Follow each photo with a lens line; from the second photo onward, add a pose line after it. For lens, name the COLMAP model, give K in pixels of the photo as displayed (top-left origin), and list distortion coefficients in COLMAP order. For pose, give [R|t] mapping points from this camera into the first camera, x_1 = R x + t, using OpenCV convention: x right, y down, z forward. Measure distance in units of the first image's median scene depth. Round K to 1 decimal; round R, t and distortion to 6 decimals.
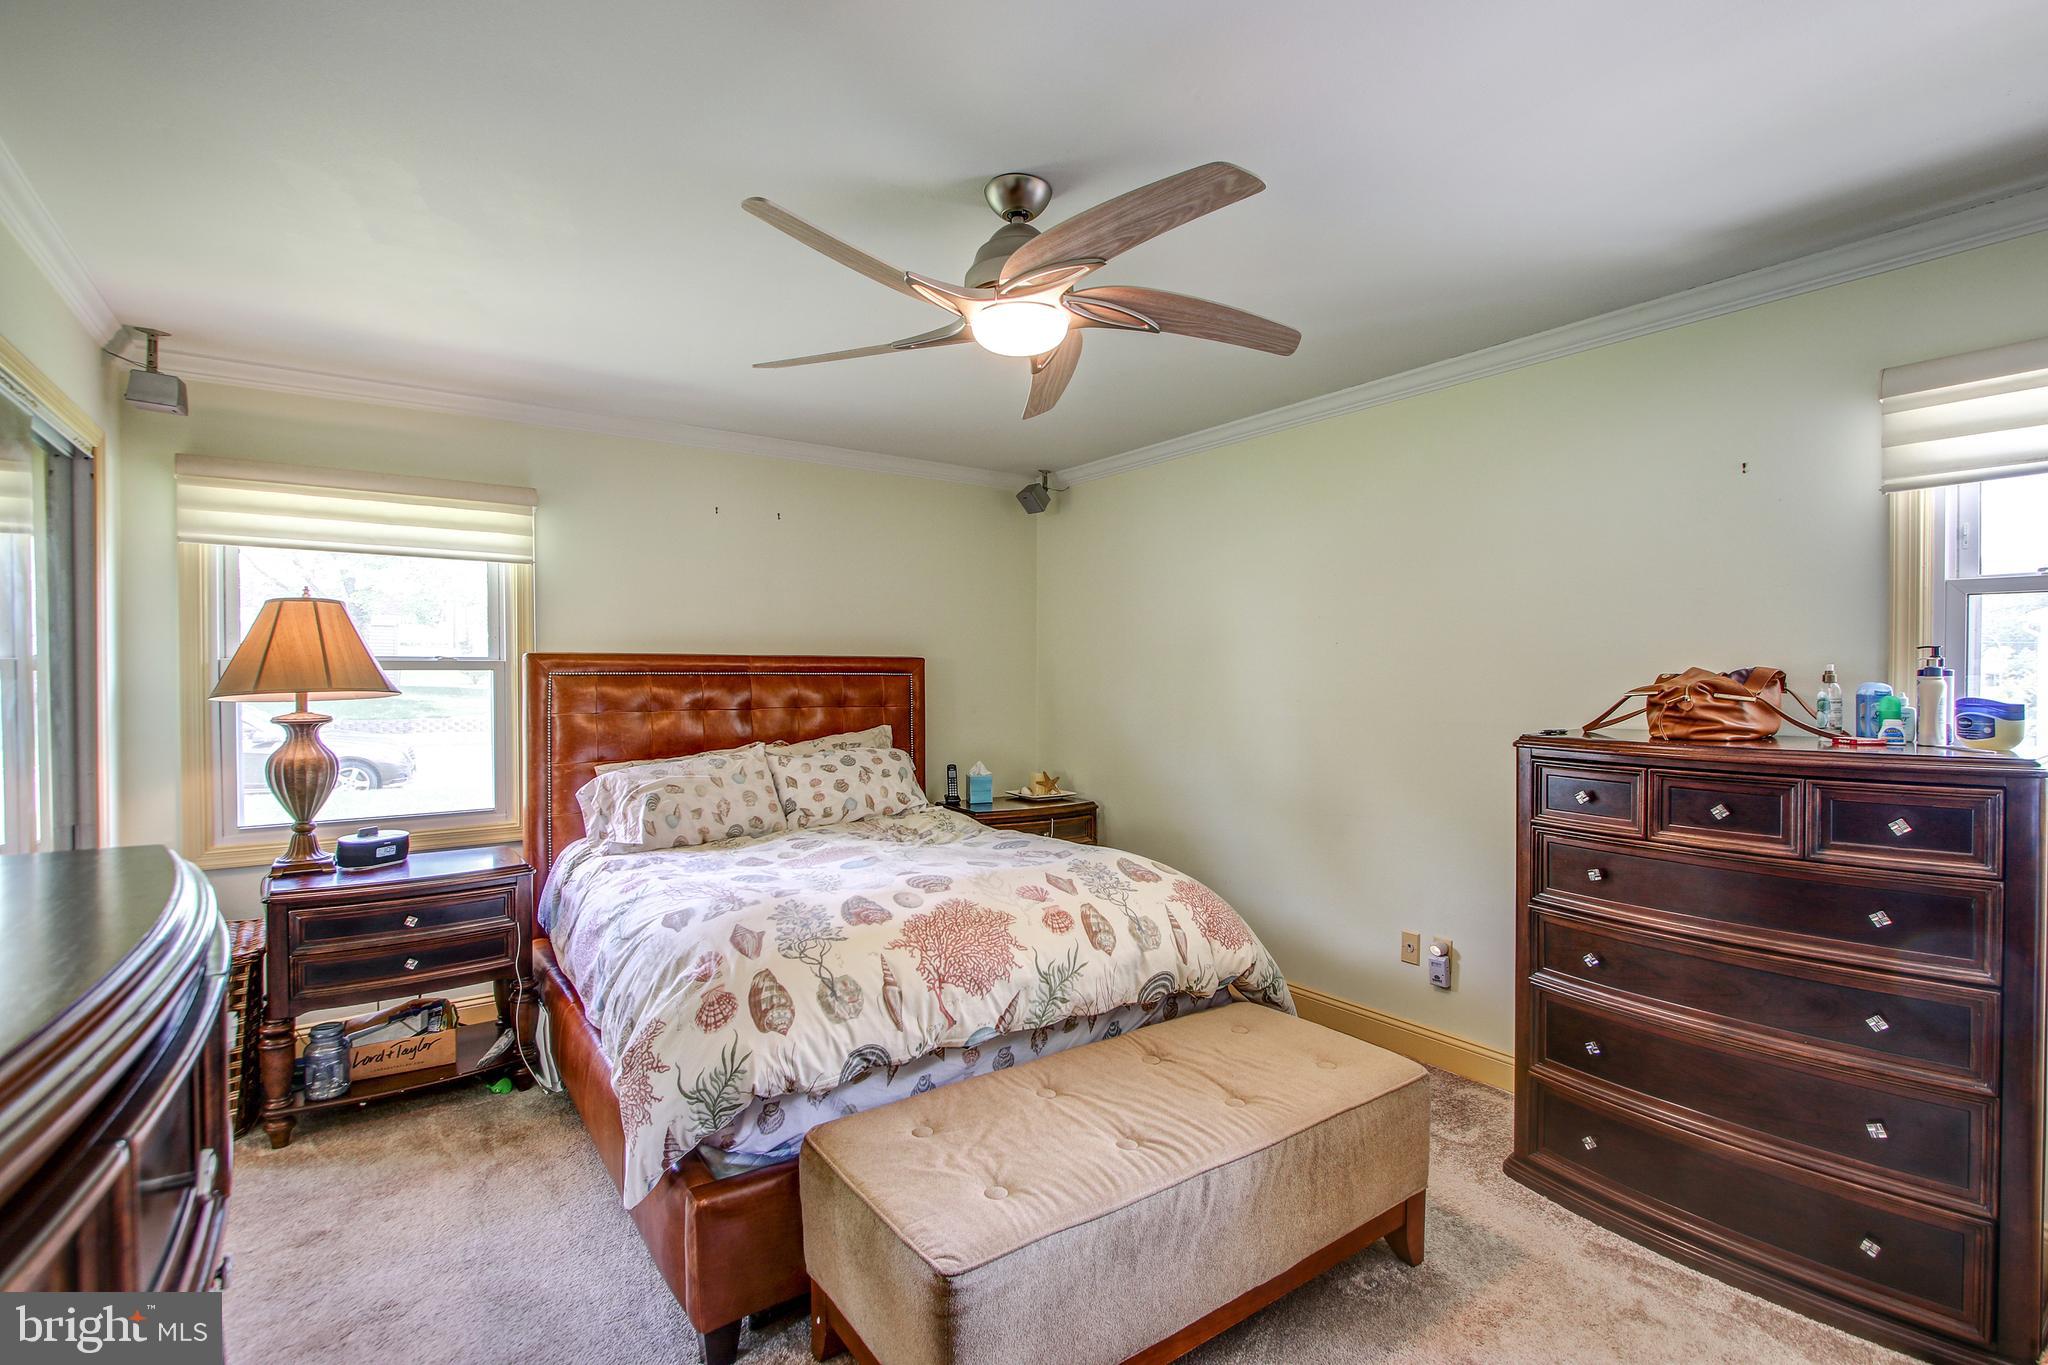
lens RADIAL K [[957.6, 0, 1028.9], [0, 957.6, 694.2], [0, 0, 1]] dist [-0.022599, 0.005020]
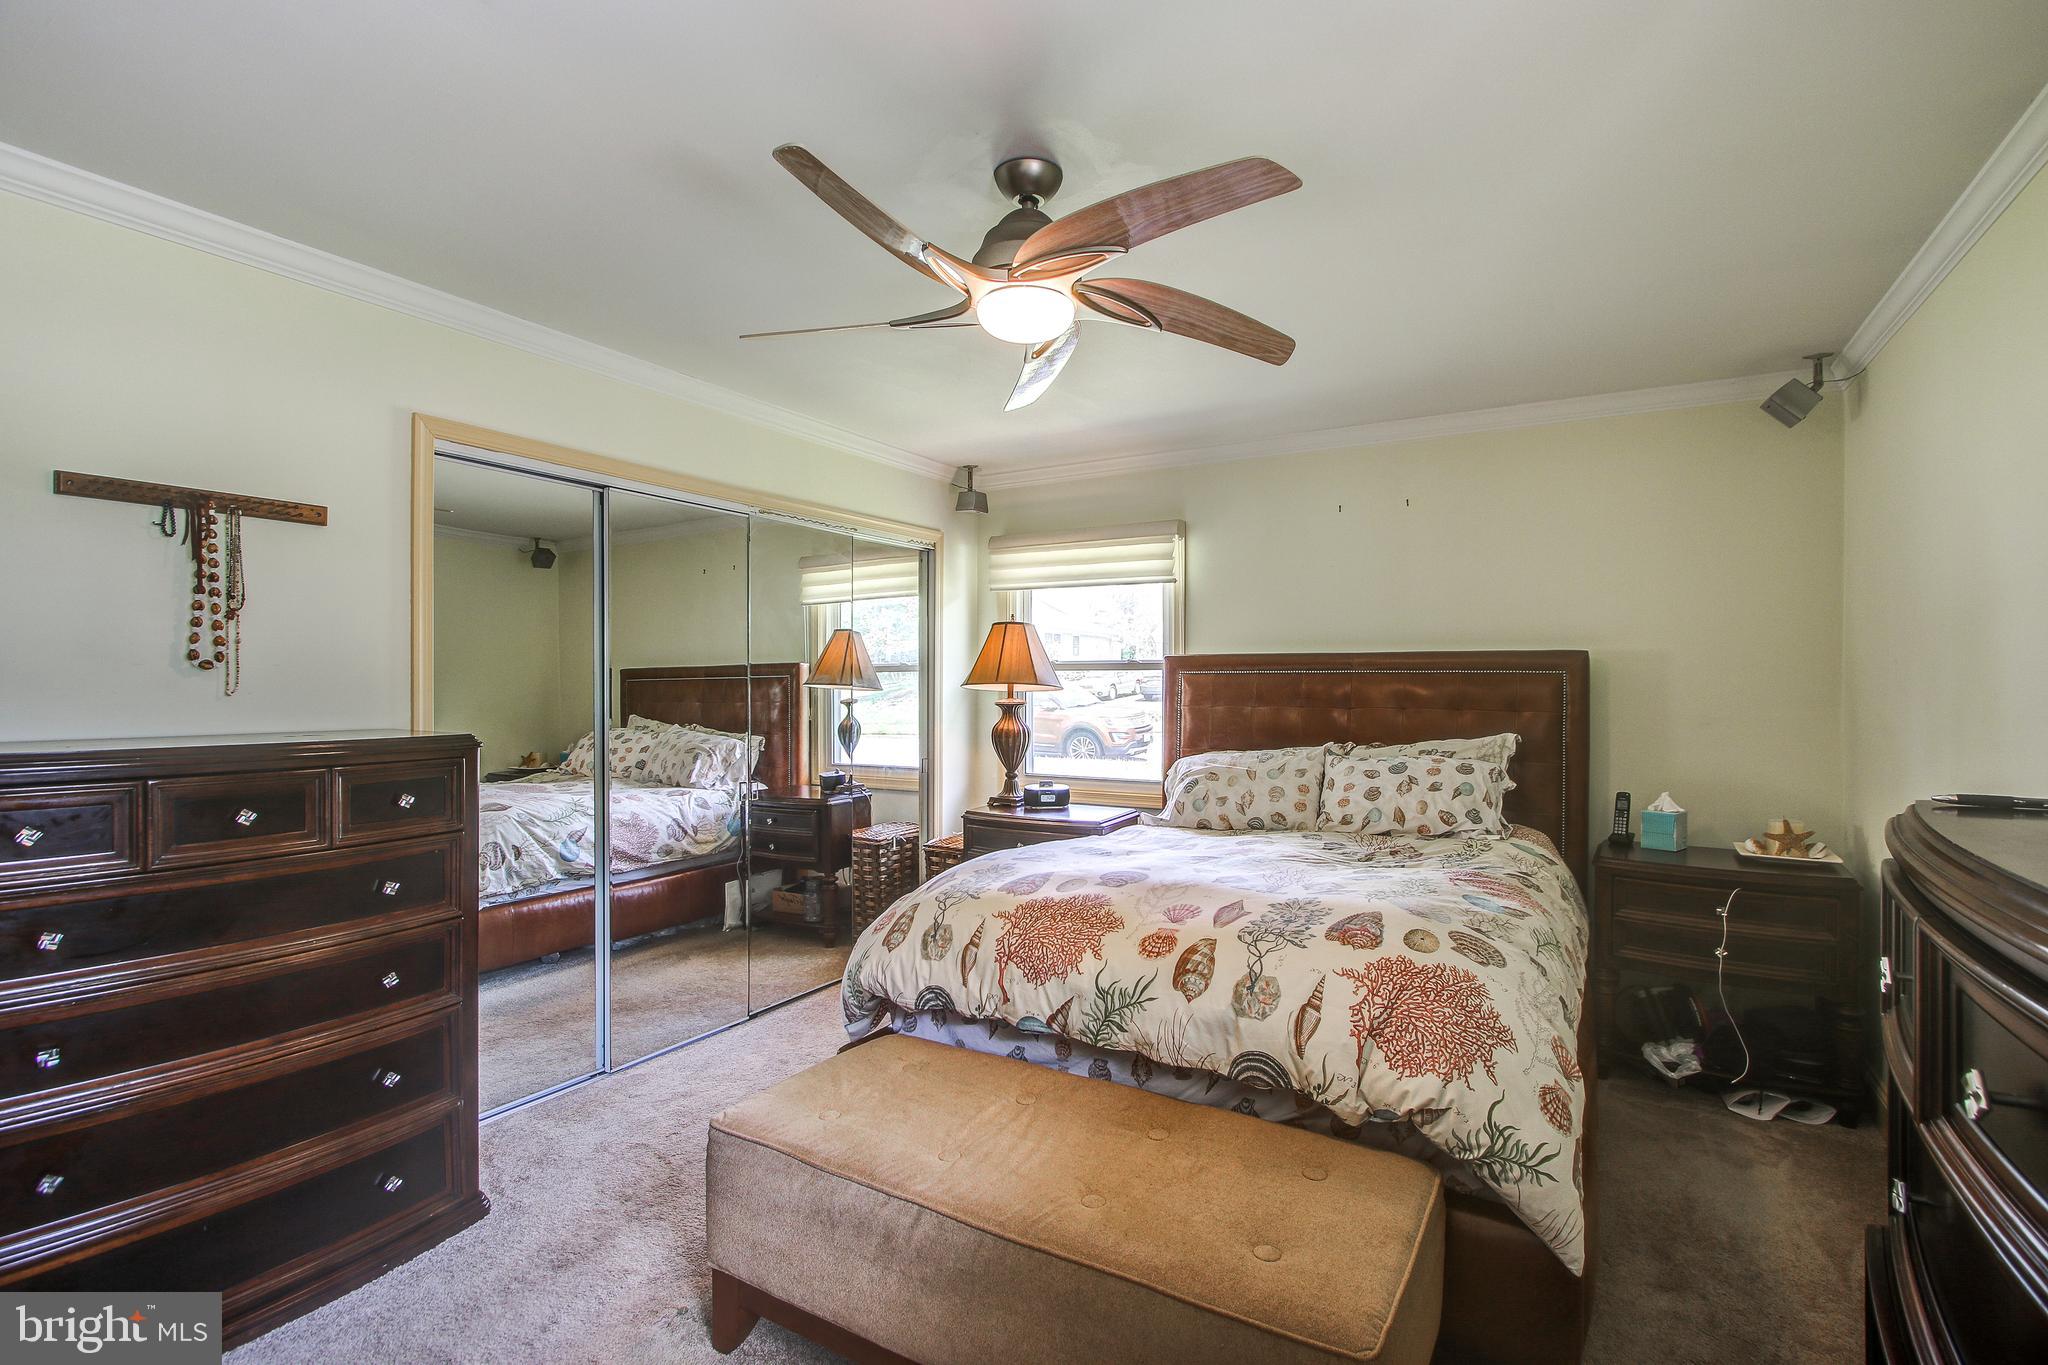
lens RADIAL K [[957.6, 0, 1026.0], [0, 957.6, 675.6], [0, 0, 1]] dist [-0.022599, 0.005020]
pose [[0.387345, -0.001786, -0.921933, 0.647776], [-0.016443, 0.999826, -0.008846, -0.004105], [0.921788, 0.018585, 0.387248, 0.431250]]
